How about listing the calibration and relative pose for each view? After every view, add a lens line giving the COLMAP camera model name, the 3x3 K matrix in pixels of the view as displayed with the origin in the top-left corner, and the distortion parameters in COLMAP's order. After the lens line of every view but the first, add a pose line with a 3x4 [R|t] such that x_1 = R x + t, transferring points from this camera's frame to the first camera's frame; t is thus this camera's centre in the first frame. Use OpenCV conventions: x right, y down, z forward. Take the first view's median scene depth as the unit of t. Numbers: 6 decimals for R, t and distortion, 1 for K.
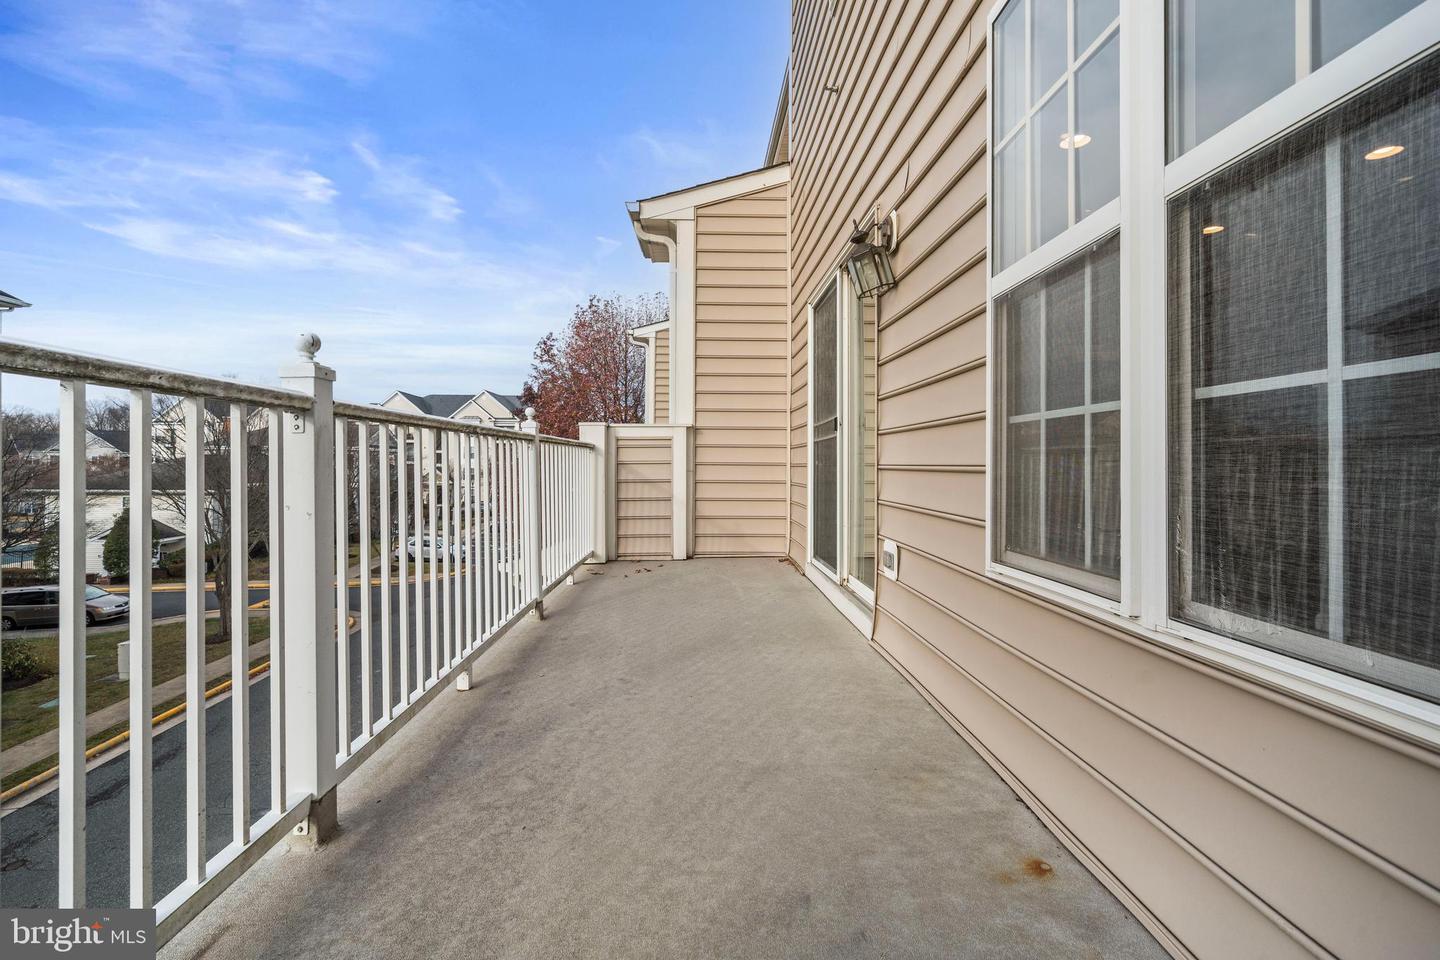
lens RADIAL K [[616.9, 0, 719.1], [0, 616.9, 463.5], [0, 0, 1]] dist [0.000061, -0.000020]
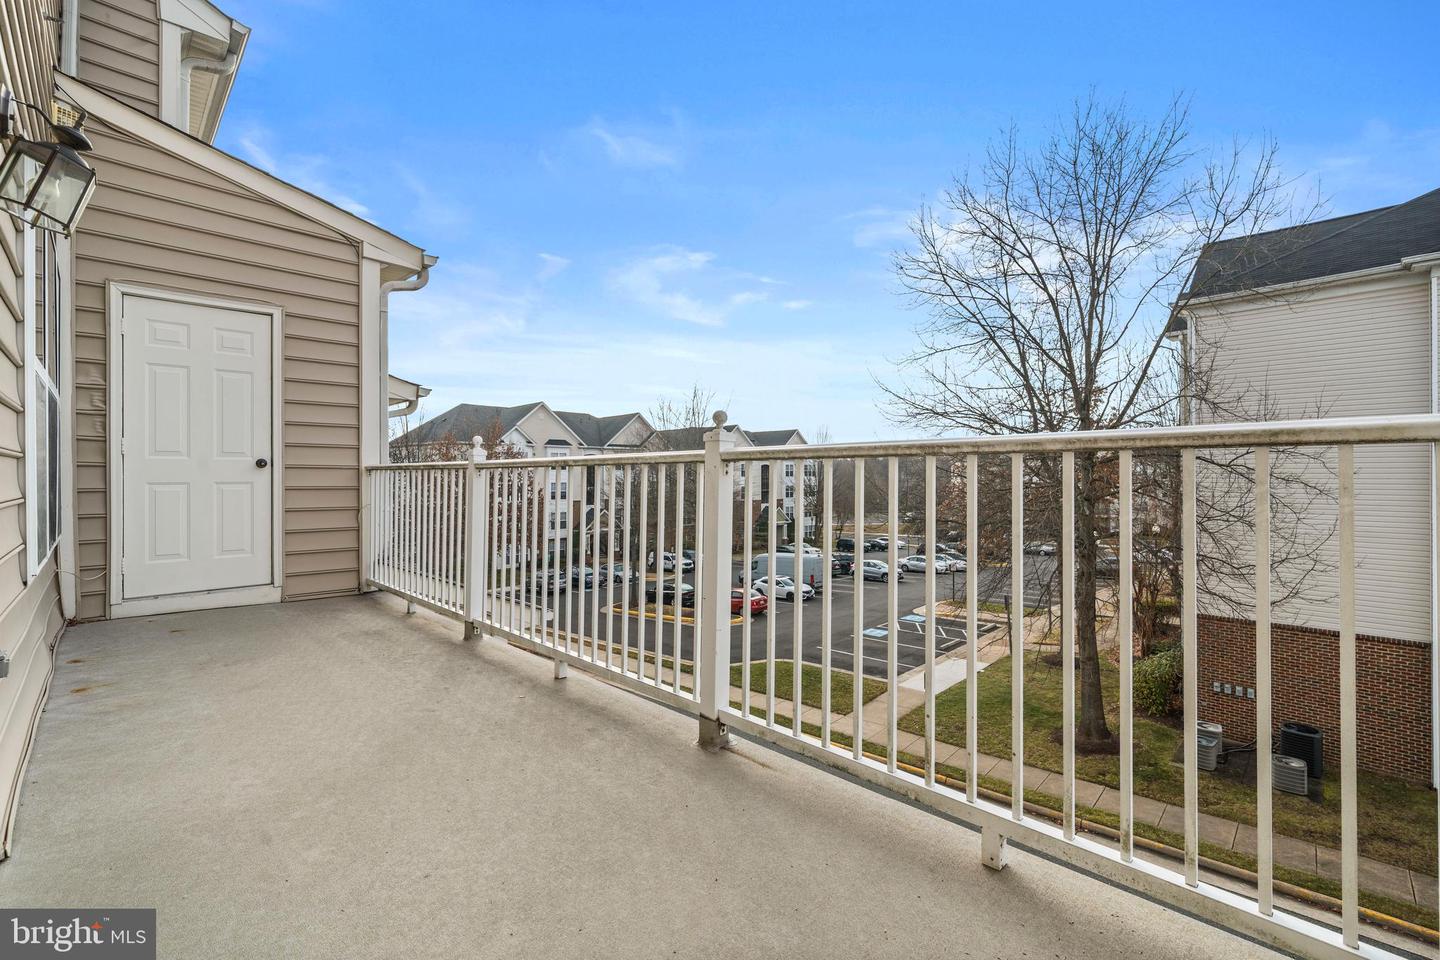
lens RADIAL K [[614.1, 0, 713.4], [0, 614.1, 483.8], [0, 0, 1]] dist [0.000018, -0.000089]
pose [[-0.737199, 0.002947, -0.675670, 0.206533], [-0.002717, 0.999969, 0.007325, -0.030148], [0.675671, 0.007236, -0.737168, 2.359936]]
